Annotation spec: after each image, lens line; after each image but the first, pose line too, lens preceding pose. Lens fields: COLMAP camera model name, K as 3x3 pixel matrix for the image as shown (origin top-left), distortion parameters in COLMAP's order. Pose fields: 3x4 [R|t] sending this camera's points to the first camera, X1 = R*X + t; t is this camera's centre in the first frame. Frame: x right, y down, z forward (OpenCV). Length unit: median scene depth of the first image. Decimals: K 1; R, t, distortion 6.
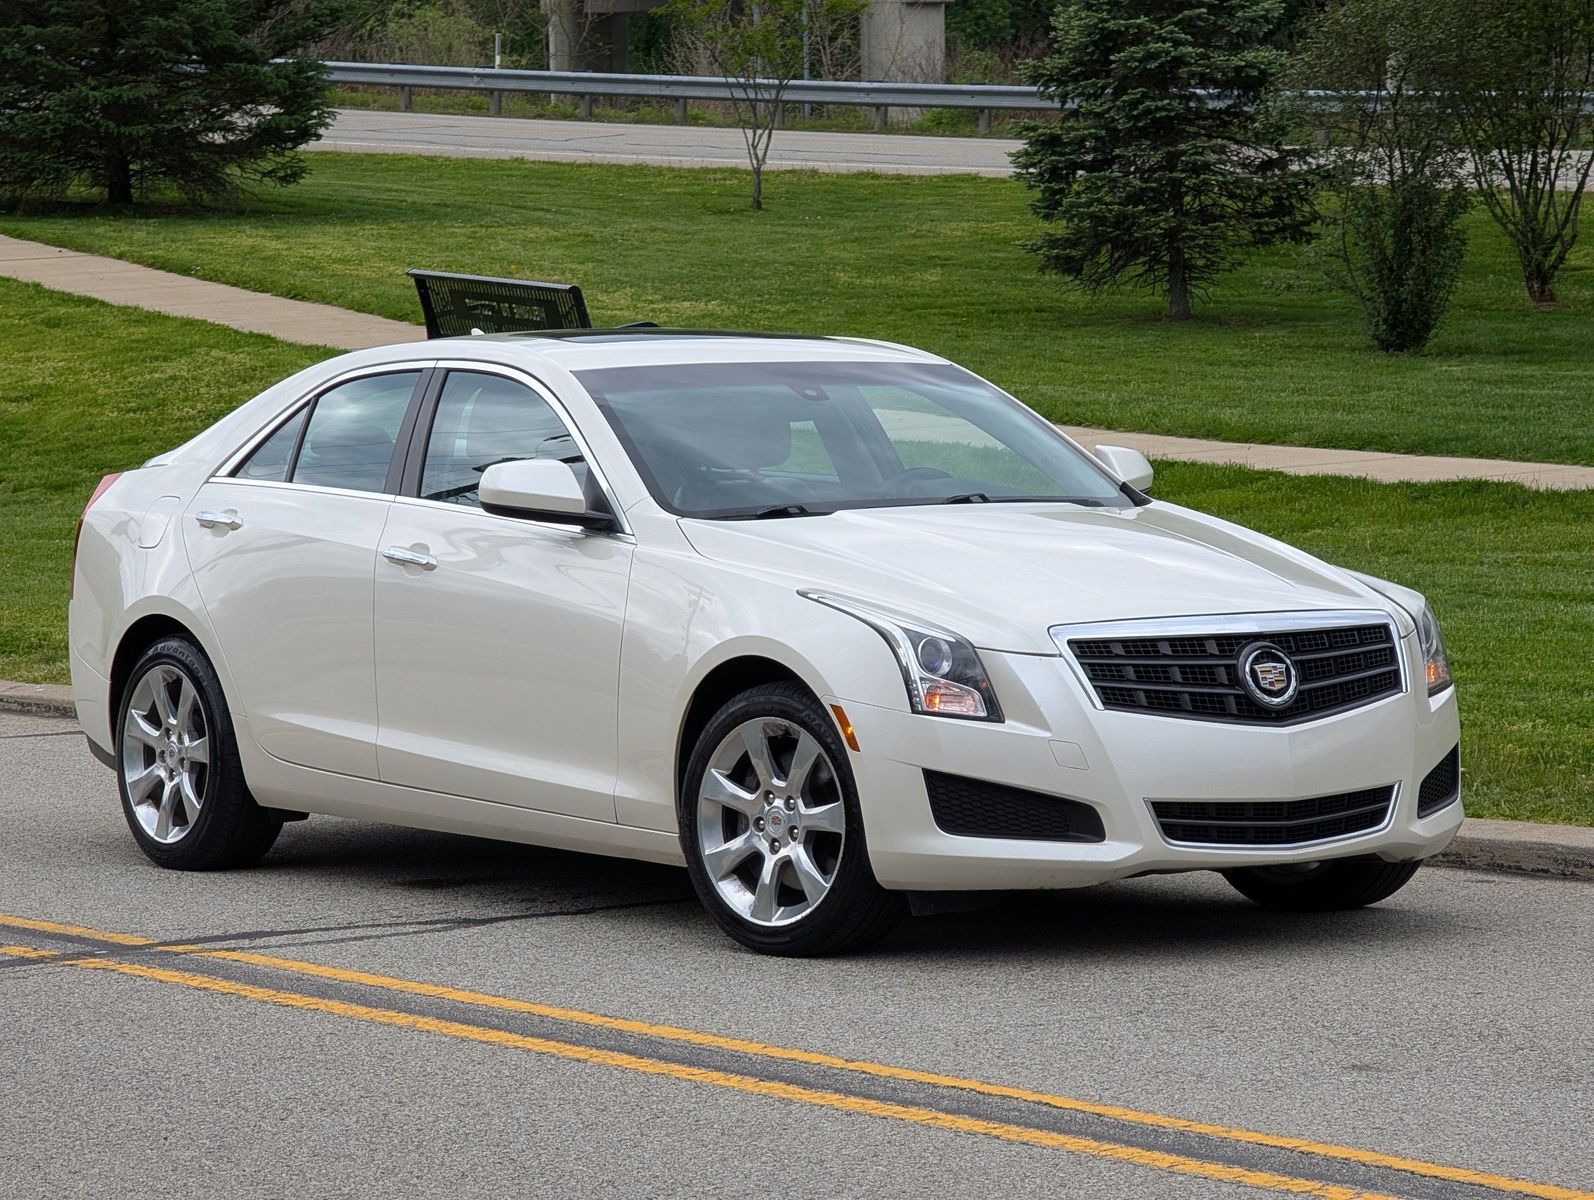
lens RADIAL K [[5765.8, 0, 821.2], [0, 5765.8, 652.4], [0, 0, 1]] dist [0.350743, 4.707744]
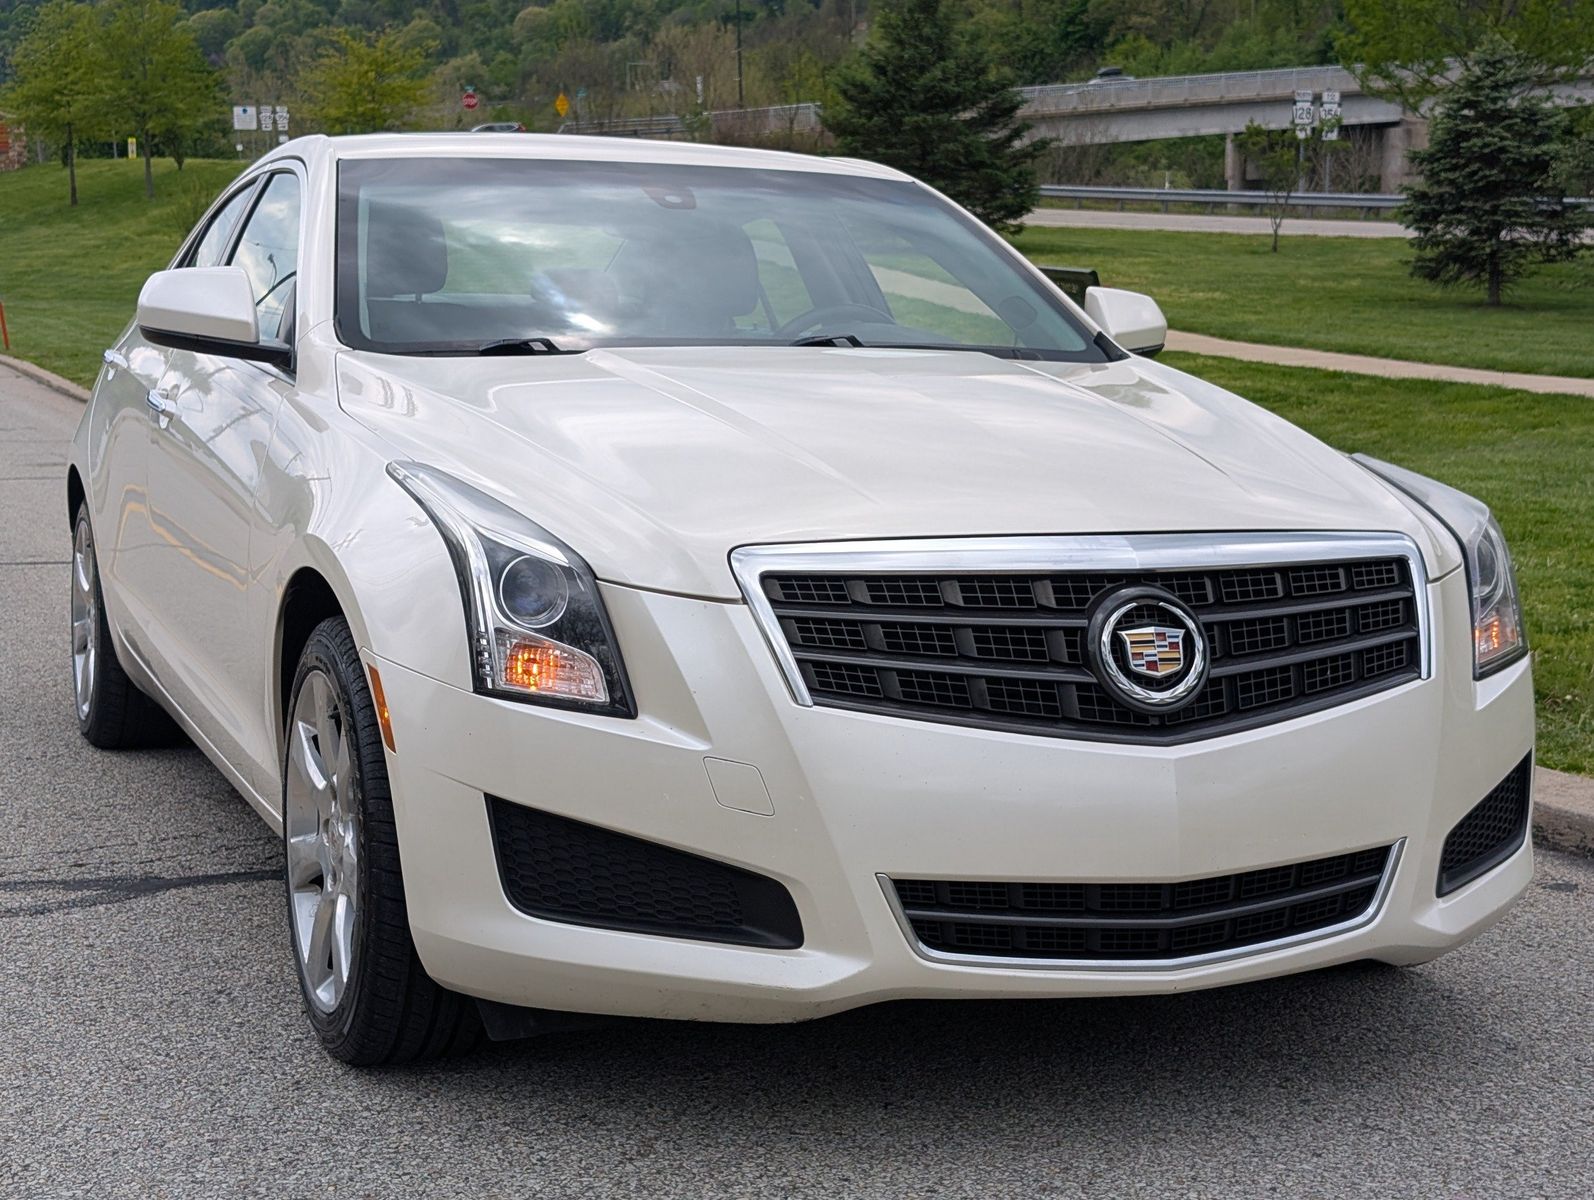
lens RADIAL K [[2473.3, 0, 797.0], [0, 2473.3, 600.0], [0, 0, 1]] dist [0.217018, -0.971993]
pose [[0.973681, 0.047264, -0.222963, 0.092337], [-0.036166, 0.997907, 0.053600, -0.011481], [0.225029, -0.044125, 0.973352, 0.725747]]
